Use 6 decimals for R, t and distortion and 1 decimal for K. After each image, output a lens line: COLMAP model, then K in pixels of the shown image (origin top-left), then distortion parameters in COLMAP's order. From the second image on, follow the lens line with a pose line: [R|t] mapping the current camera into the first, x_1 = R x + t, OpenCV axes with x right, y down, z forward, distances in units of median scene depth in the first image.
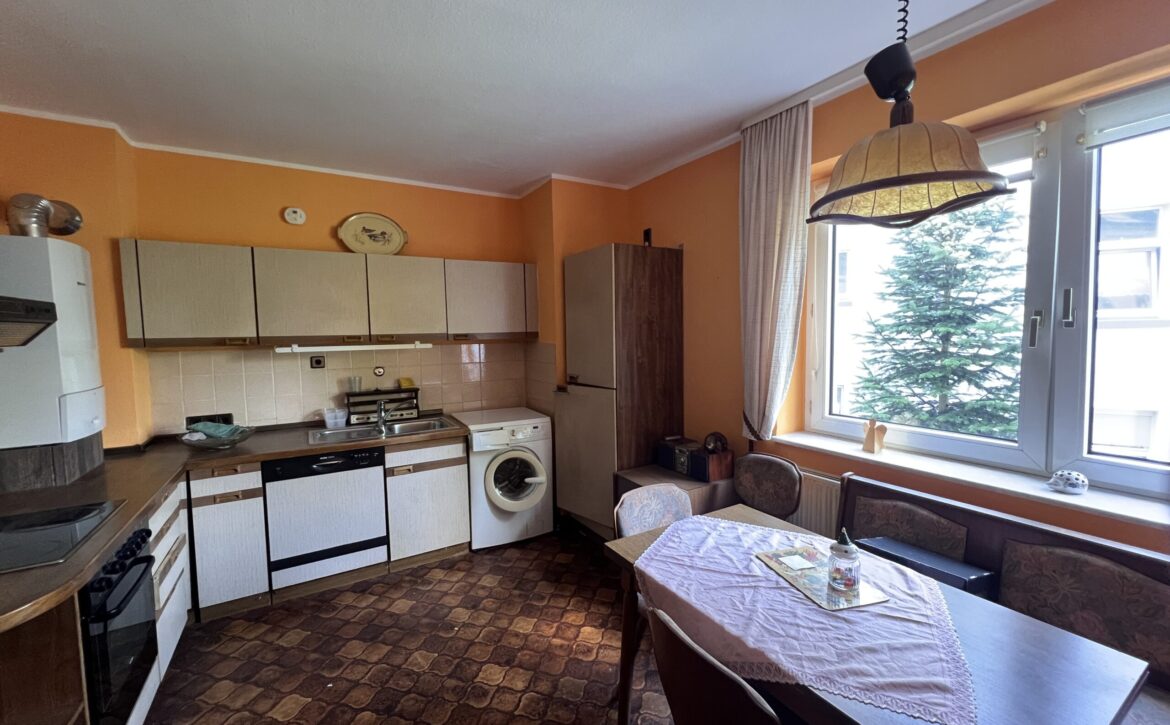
lens RADIAL K [[466.4, 0, 588.9], [0, 466.4, 363.6], [0, 0, 1]] dist [-0.001715, -0.000163]
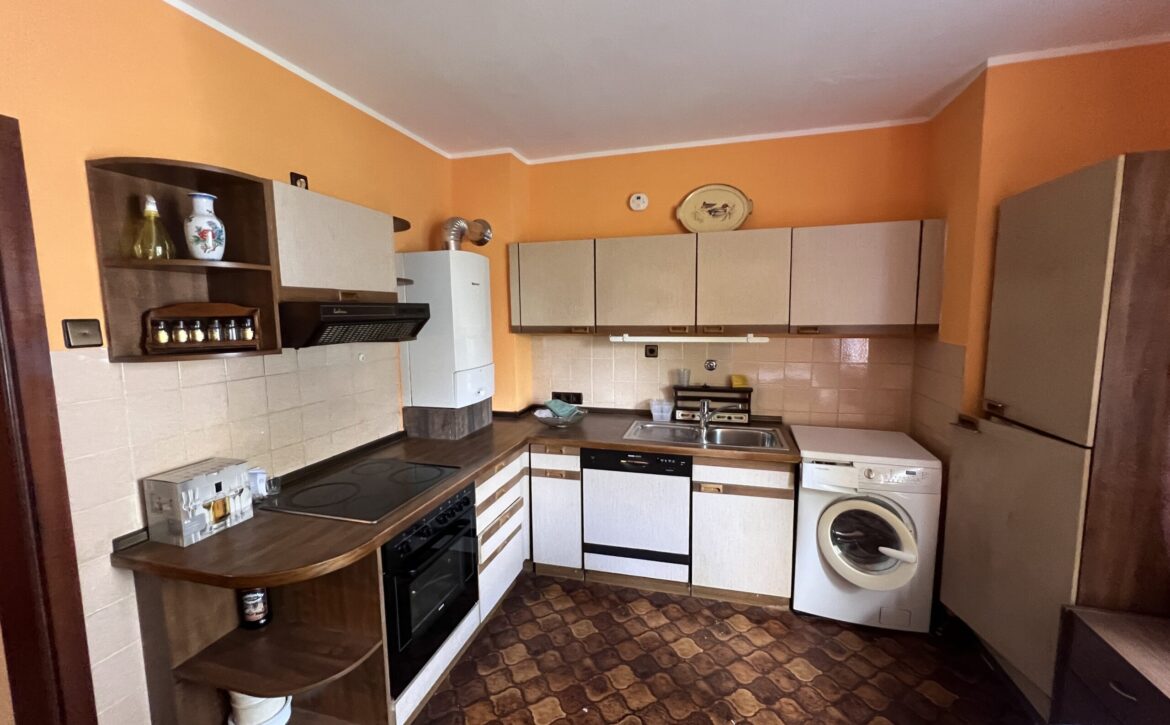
lens RADIAL K [[466.4, 0, 588.9], [0, 466.4, 363.6], [0, 0, 1]] dist [-0.001715, -0.000163]
pose [[0.682480, 0.090799, -0.725242, 0.043001], [-0.050751, 0.995746, 0.076907, -0.049573], [0.729140, -0.015681, 0.684185, 0.254839]]
